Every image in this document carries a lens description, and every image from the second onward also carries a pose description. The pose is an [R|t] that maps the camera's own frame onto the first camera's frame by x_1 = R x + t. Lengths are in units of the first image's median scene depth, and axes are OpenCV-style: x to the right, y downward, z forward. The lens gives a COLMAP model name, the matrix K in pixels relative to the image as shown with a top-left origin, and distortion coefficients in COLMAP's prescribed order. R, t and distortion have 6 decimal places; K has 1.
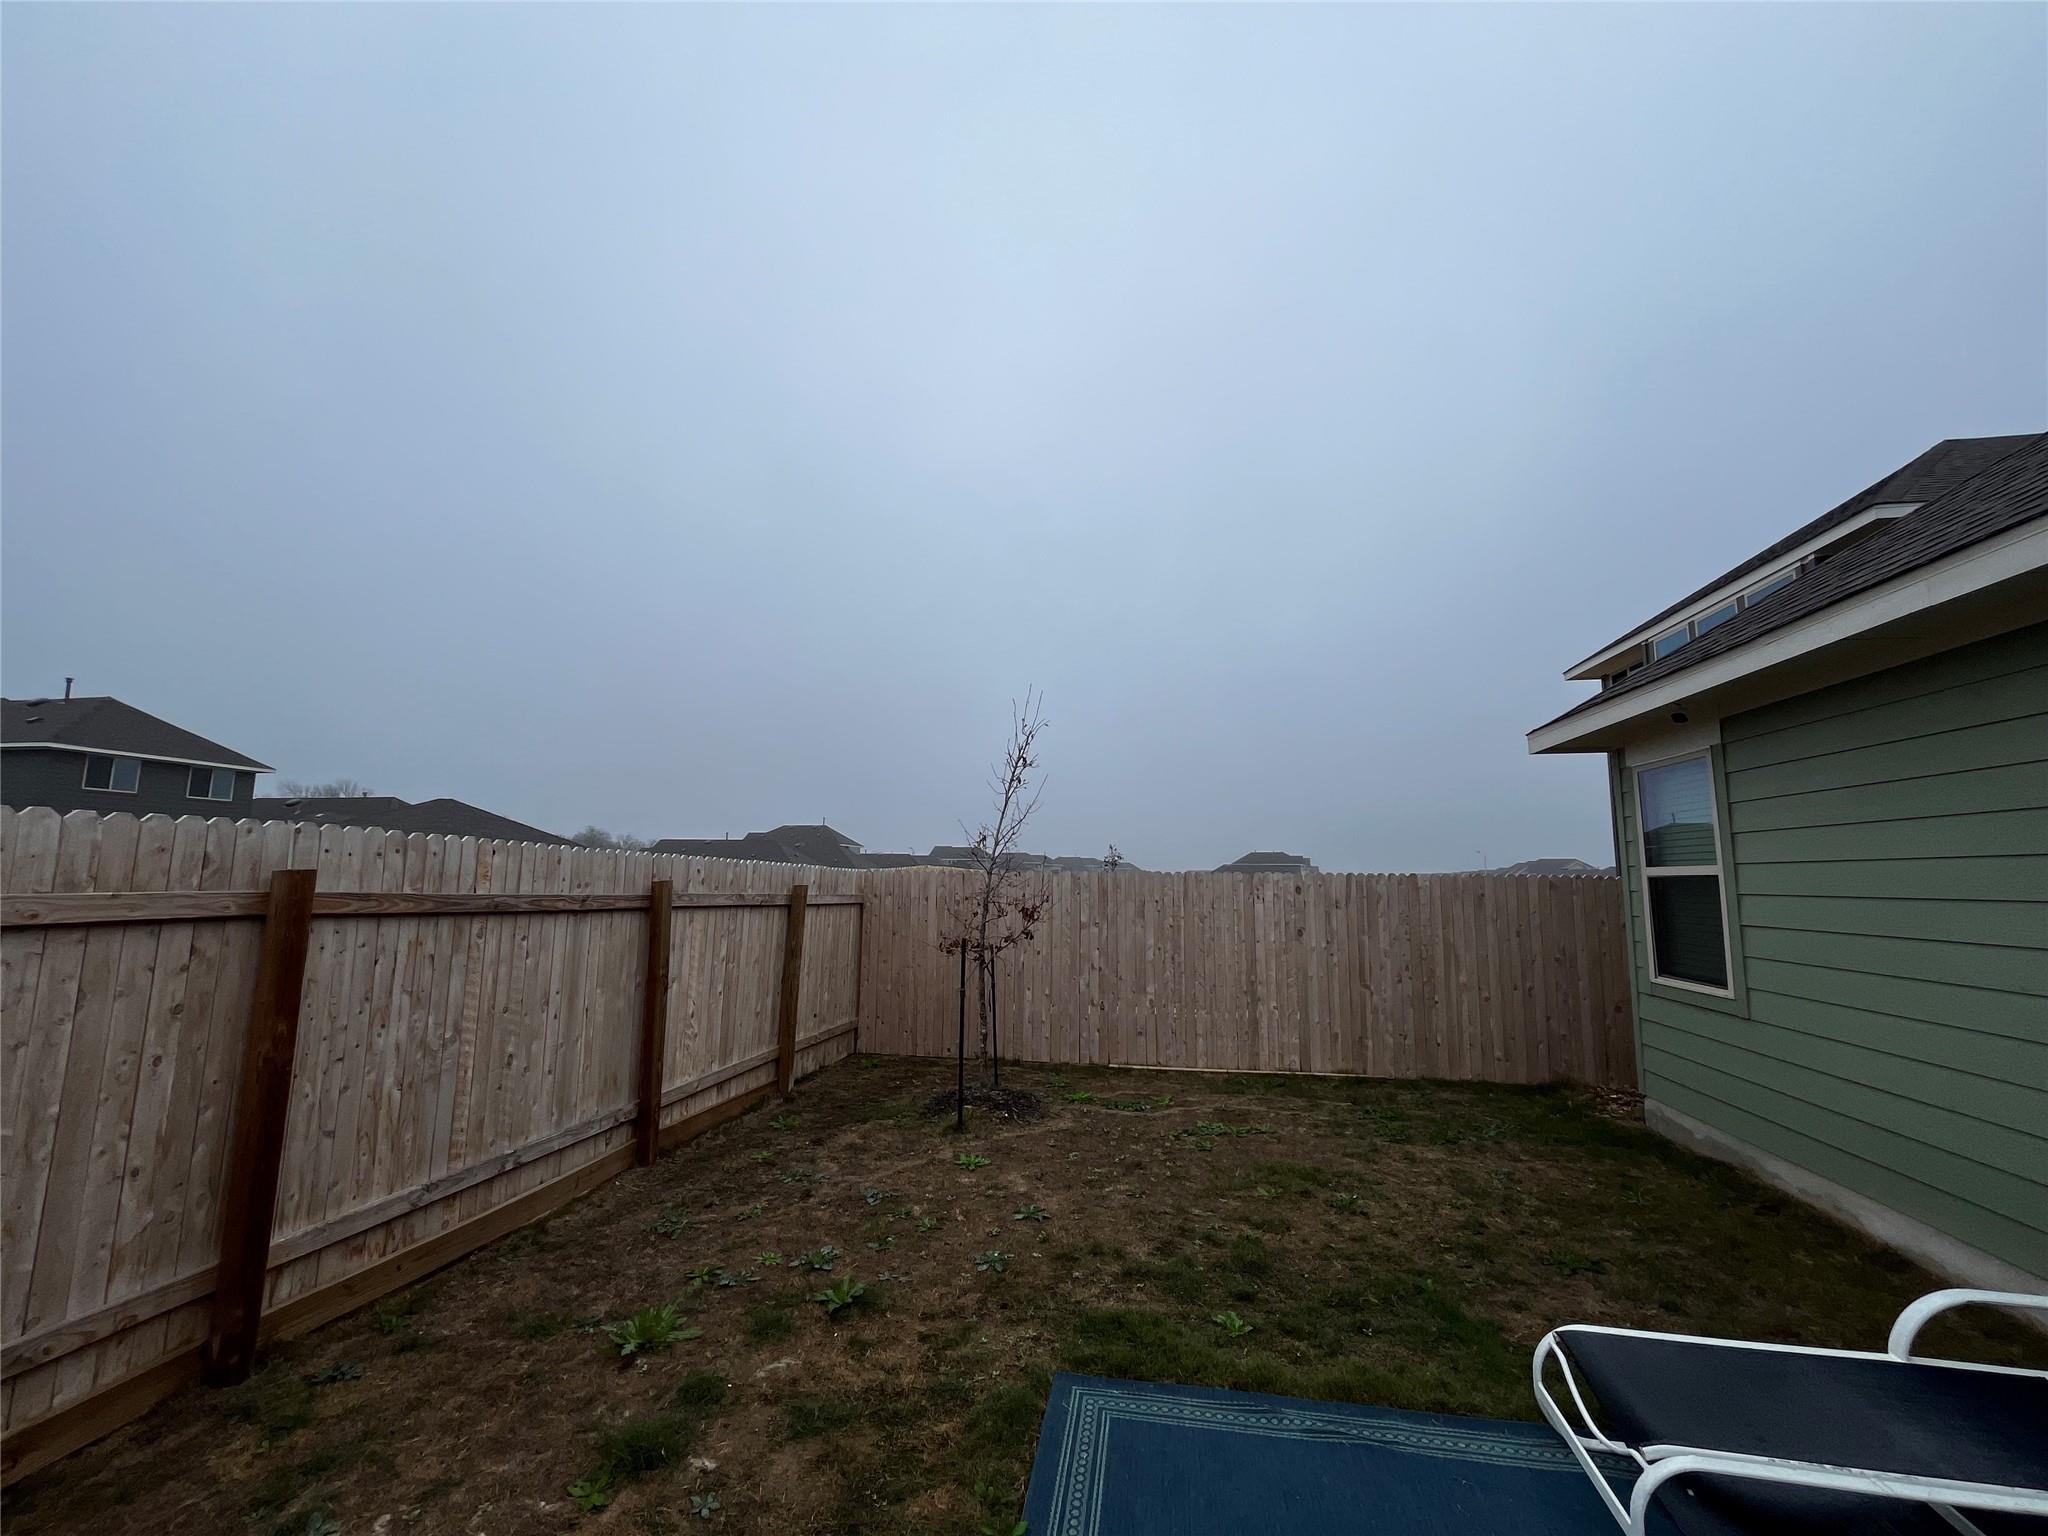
lens RADIAL K [[827.4, 0, 1024.0], [0, 827.4, 768.0], [0, 0, 1]] dist [-0.002424, 0.000080]
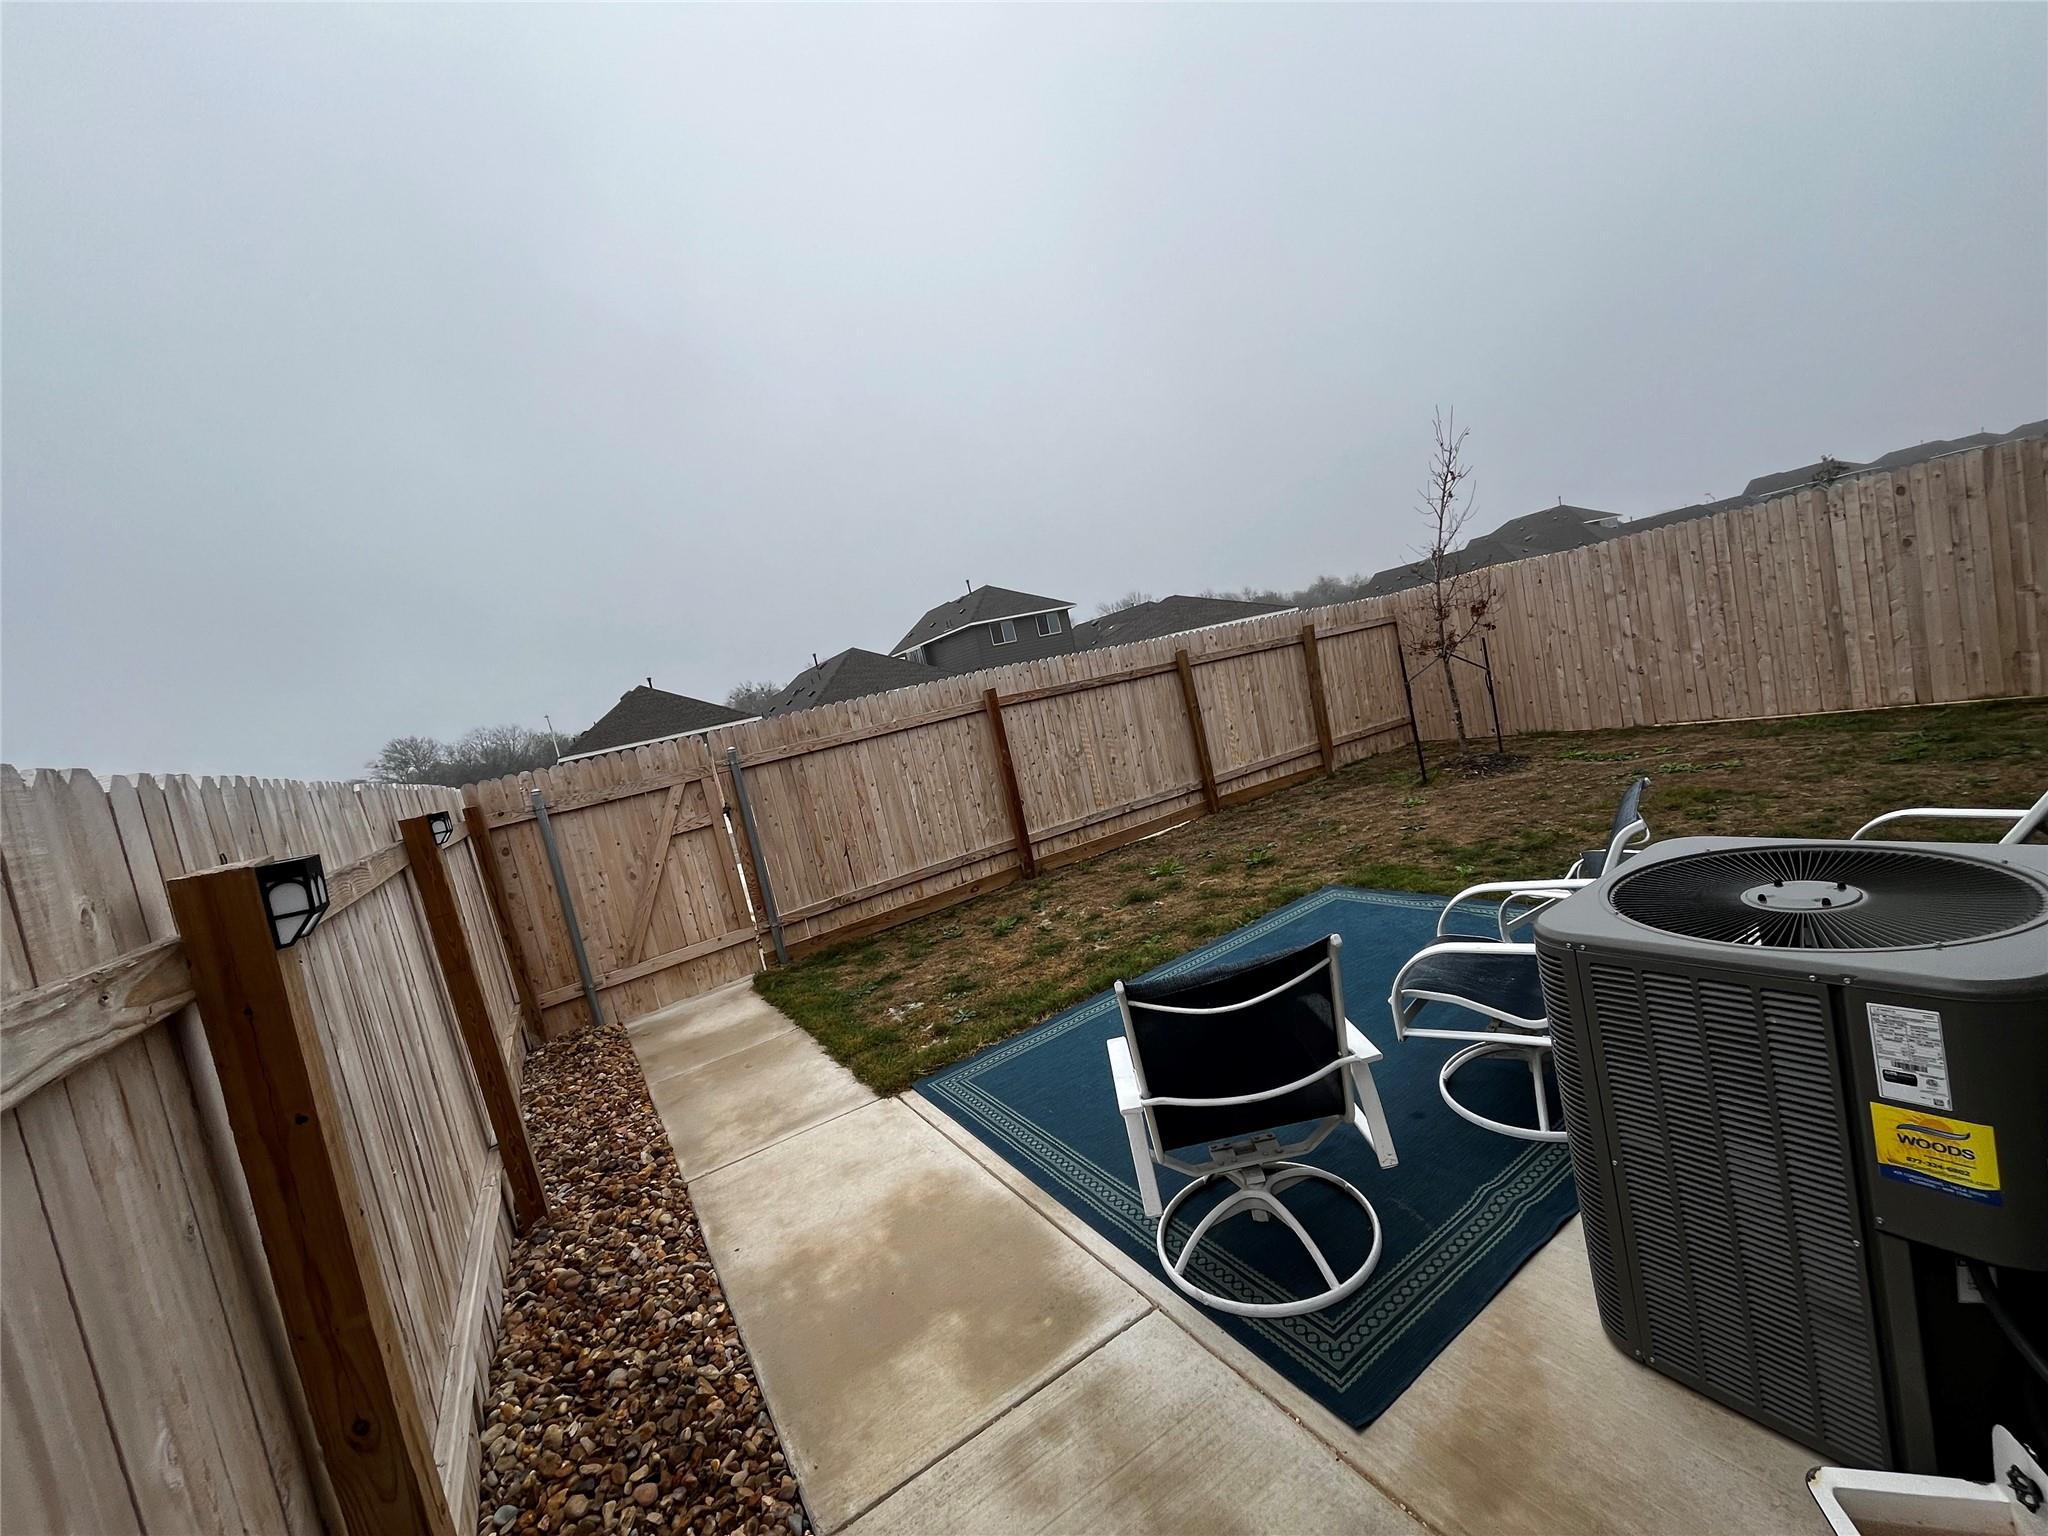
lens RADIAL K [[827.4, 0, 1024.0], [0, 827.4, 768.0], [0, 0, 1]] dist [-0.002424, 0.000080]
pose [[0.642280, -0.085928, -0.761638, 0.643294], [0.323695, 0.931142, 0.167916, -0.021446], [0.694765, -0.354387, 0.625868, -0.329069]]
